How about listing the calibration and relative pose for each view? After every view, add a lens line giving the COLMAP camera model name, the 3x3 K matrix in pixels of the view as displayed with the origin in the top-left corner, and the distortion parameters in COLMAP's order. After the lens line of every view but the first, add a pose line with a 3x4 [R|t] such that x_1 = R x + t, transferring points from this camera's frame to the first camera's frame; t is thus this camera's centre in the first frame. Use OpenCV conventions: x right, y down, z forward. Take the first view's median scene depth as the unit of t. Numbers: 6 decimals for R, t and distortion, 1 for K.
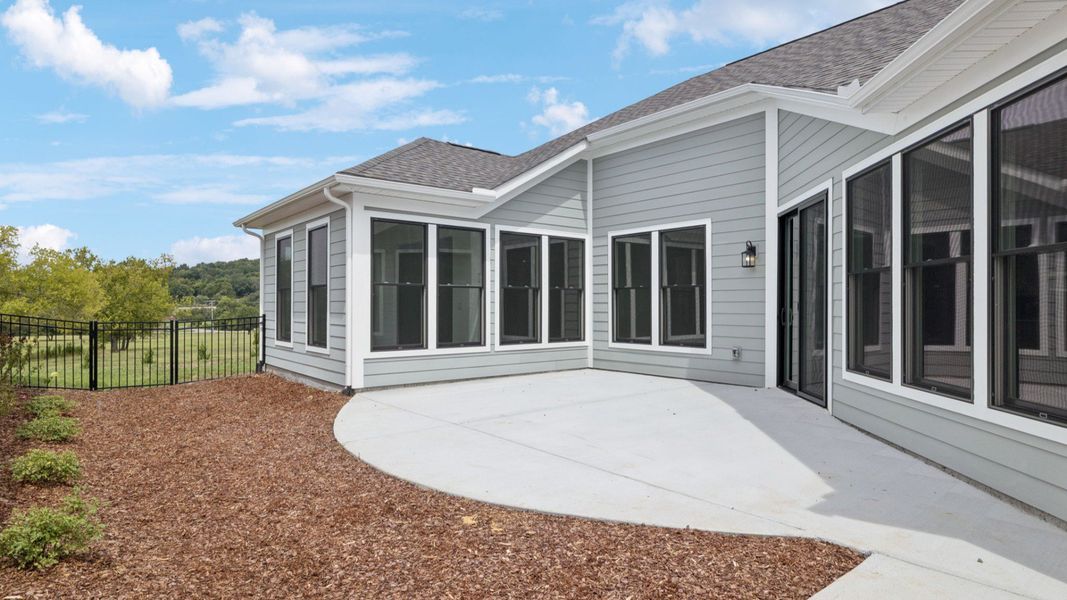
lens RADIAL K [[584.3, 0, 526.8], [0, 584.3, 303.8], [0, 0, 1]] dist [0.002530, 0.000469]
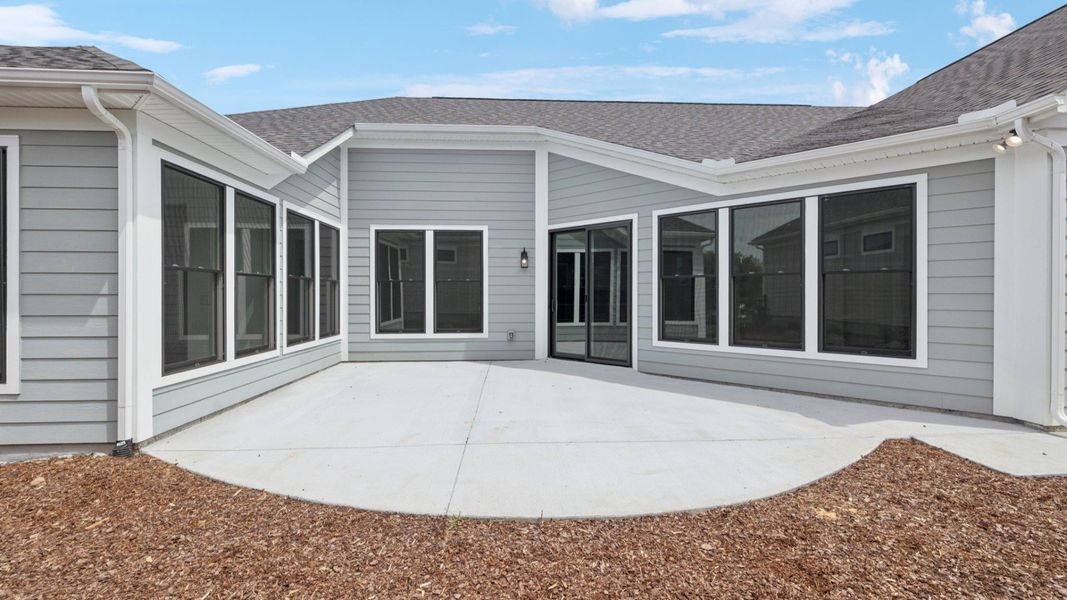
lens RADIAL K [[454.8, 0, 535.6], [0, 454.8, 297.9], [0, 0, 1]] dist [-0.001115, 0.000500]
pose [[0.577997, -0.007765, 0.816002, -0.417466], [-0.001396, 0.999944, 0.010504, -0.006609], [-0.816038, -0.007210, 0.577954, 0.384908]]
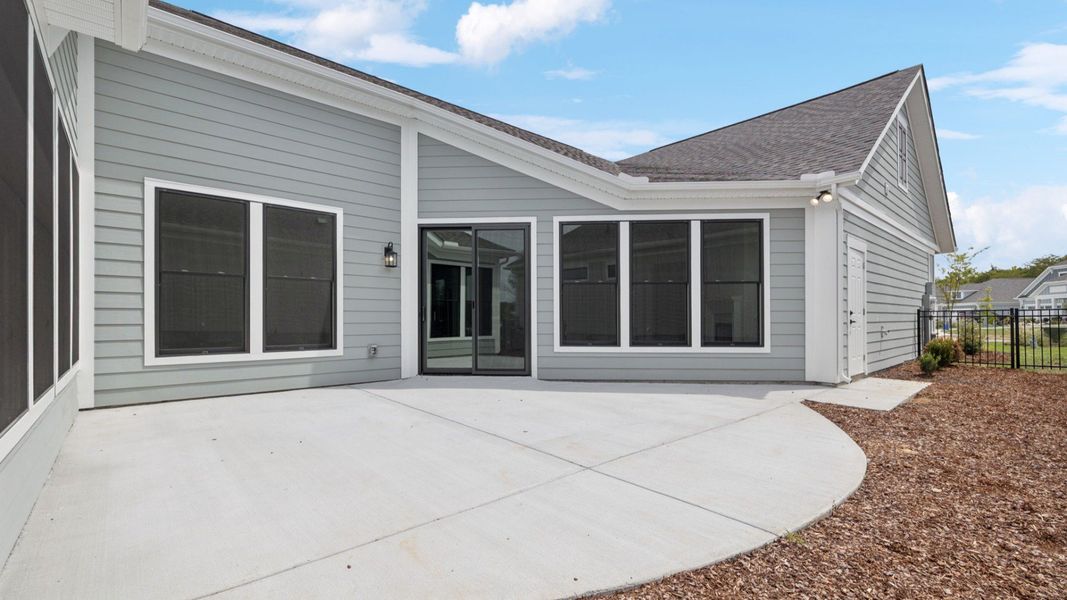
lens RADIAL K [[454.8, 0, 528.0], [0, 454.8, 319.1], [0, 0, 1]] dist [-0.001115, 0.000500]
pose [[-0.050142, -0.001363, 0.998741, -0.438982], [-0.003884, 0.999992, 0.001169, 0.028204], [-0.998735, -0.003821, -0.050147, 0.771314]]
